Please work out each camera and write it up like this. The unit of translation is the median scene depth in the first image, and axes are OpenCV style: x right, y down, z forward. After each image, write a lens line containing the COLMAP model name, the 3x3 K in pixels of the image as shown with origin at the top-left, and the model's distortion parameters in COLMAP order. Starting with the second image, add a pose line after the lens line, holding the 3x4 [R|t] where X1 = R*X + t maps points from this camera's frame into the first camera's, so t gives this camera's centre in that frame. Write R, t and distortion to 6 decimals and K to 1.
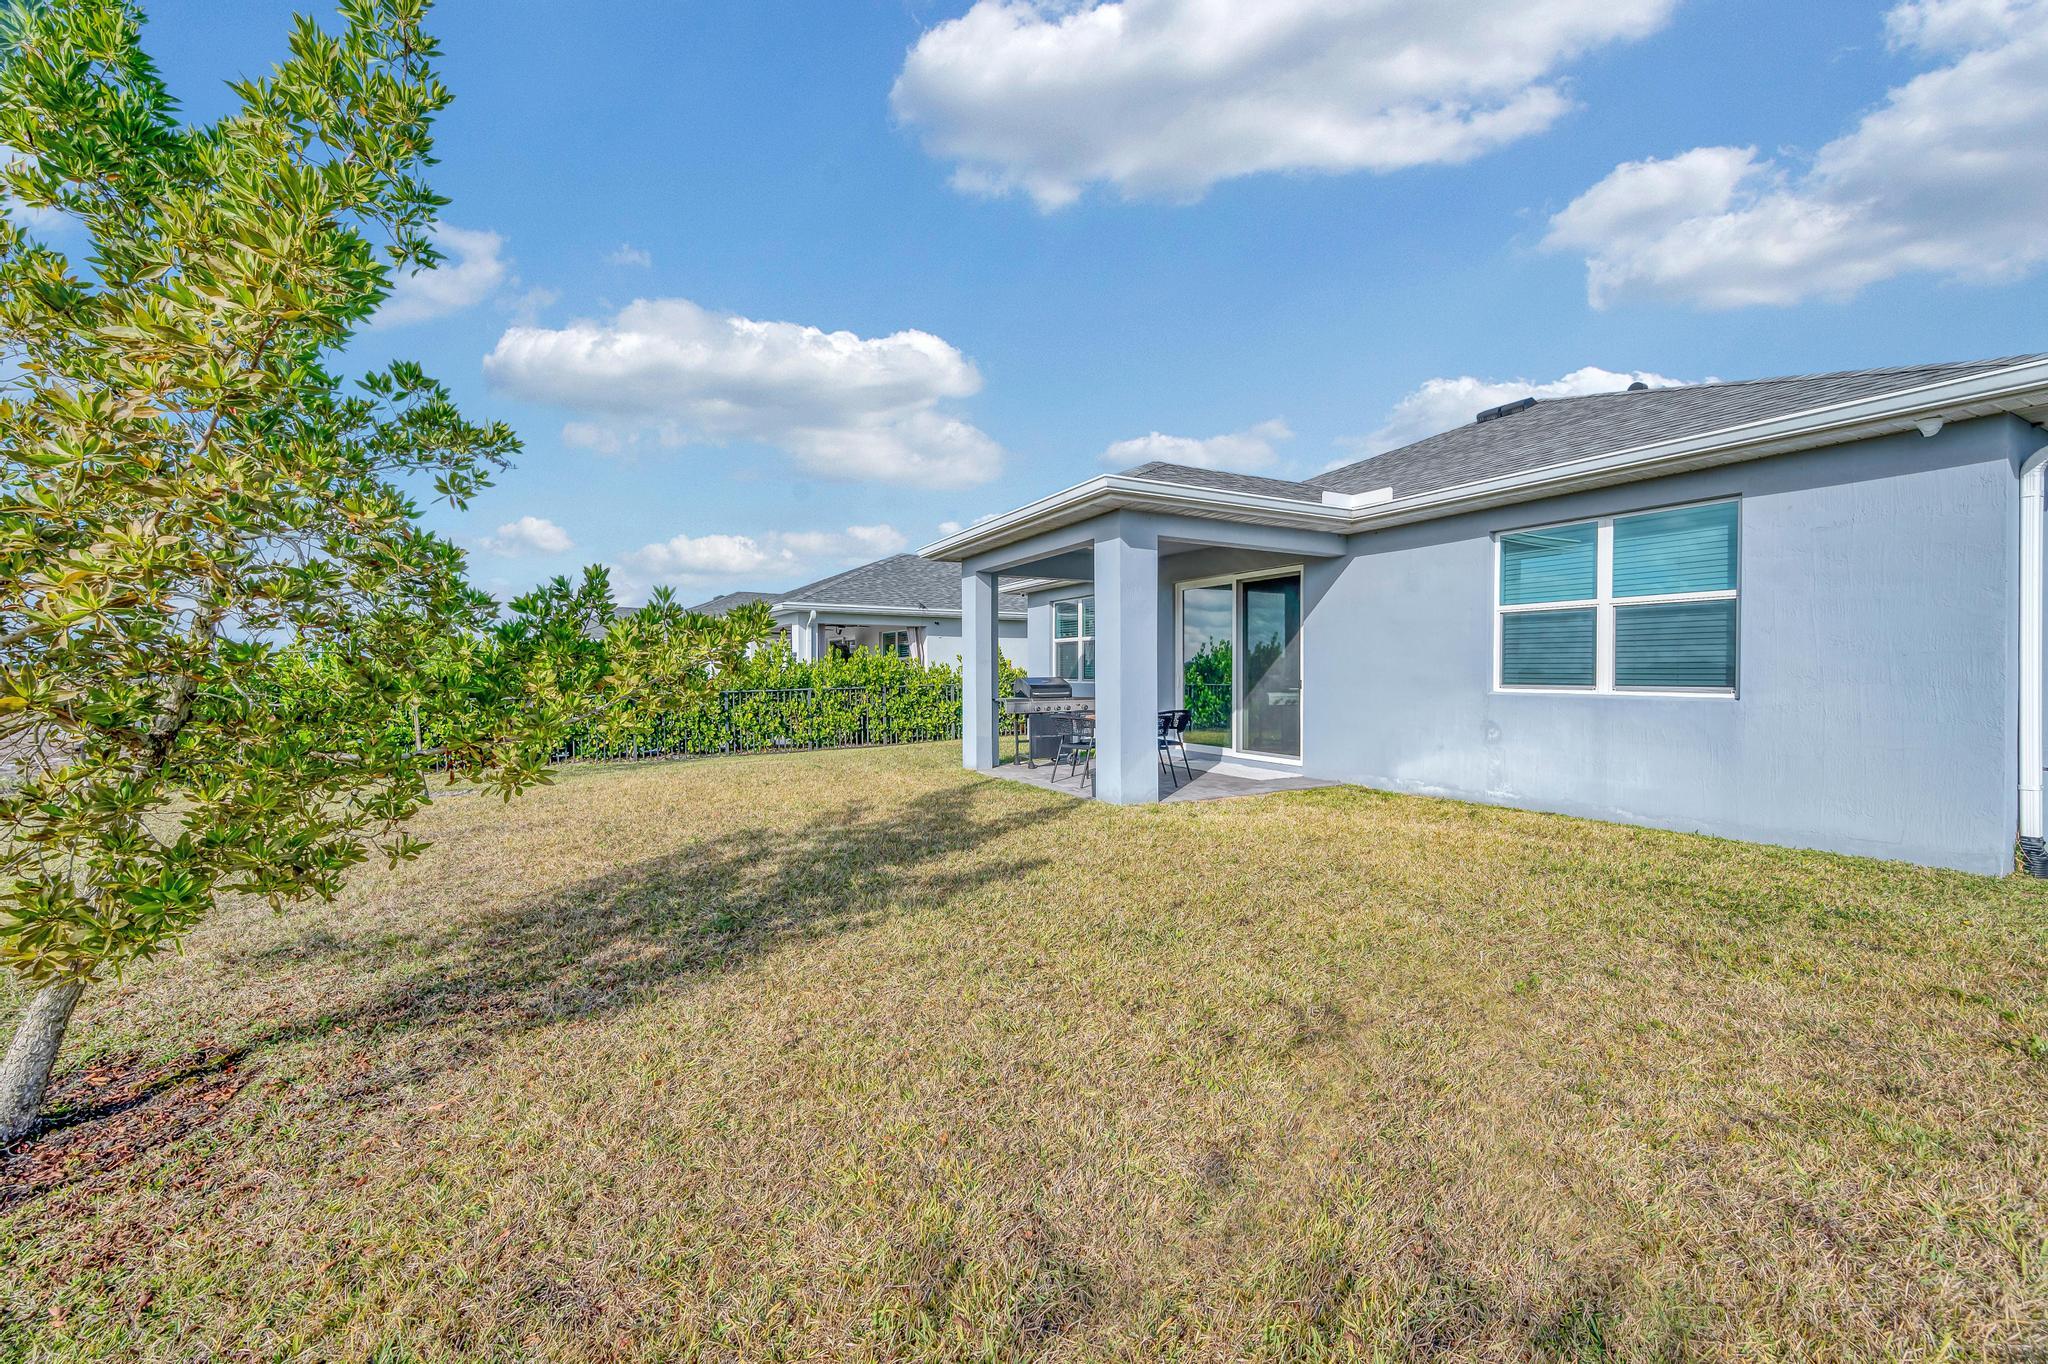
lens RADIAL K [[809.6, 0, 1025.0], [0, 809.6, 675.4], [0, 0, 1]] dist [0.009041, 0.000211]
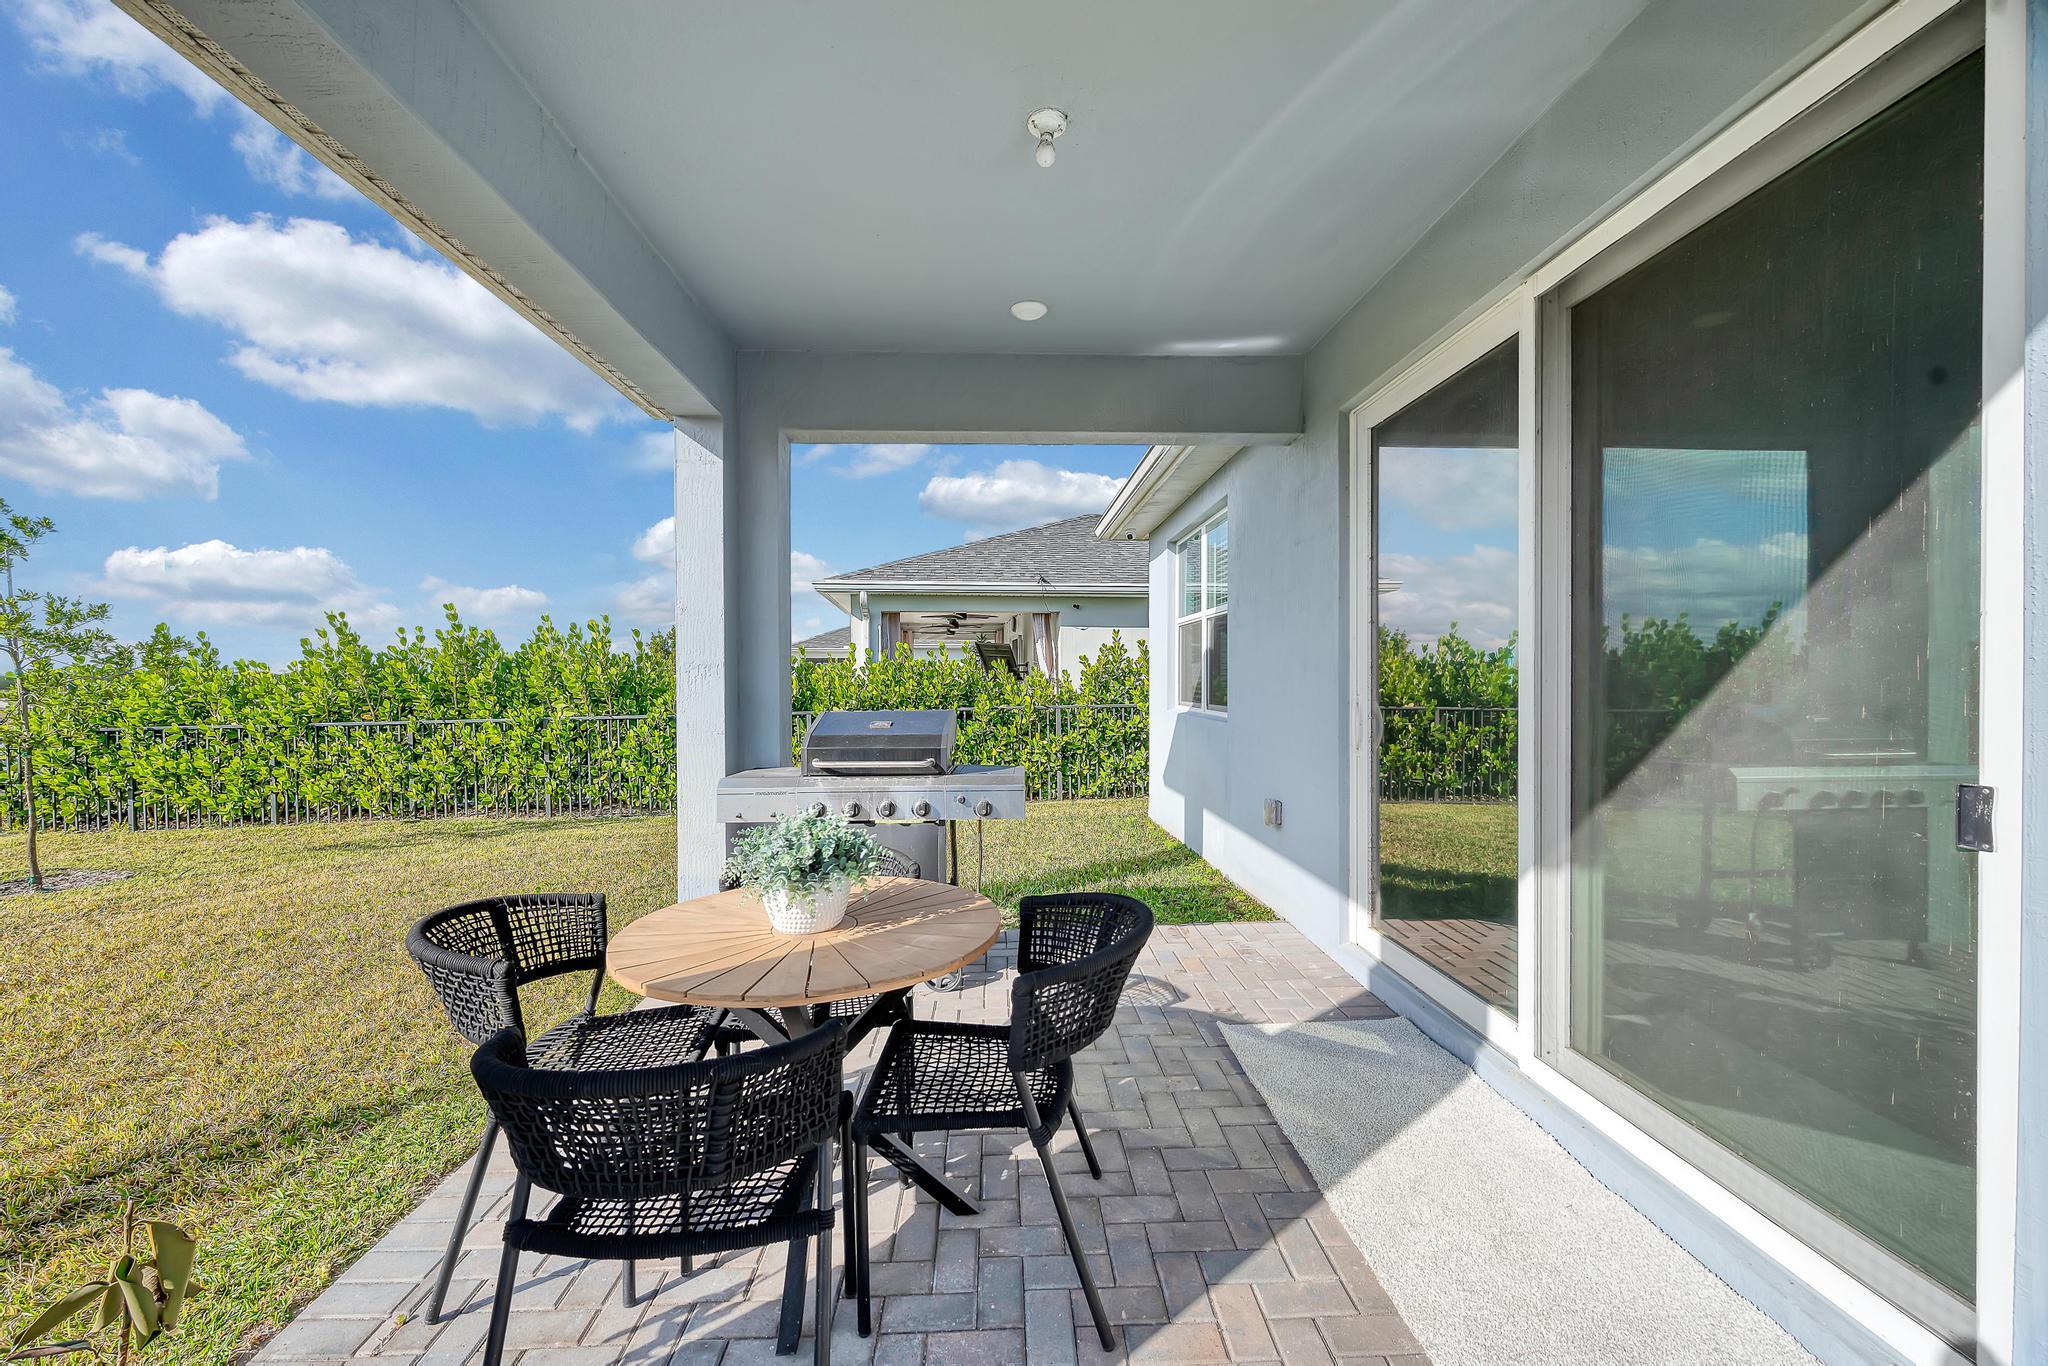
lens RADIAL K [[809.6, 0, 1021.2], [0, 809.6, 676.6], [0, 0, 1]] dist [0.009041, 0.000211]
pose [[0.891110, 0.001744, -0.453784, 0.170414], [0.000557, 0.999988, 0.004937, -0.015105], [0.453787, -0.004652, 0.891098, 0.510387]]
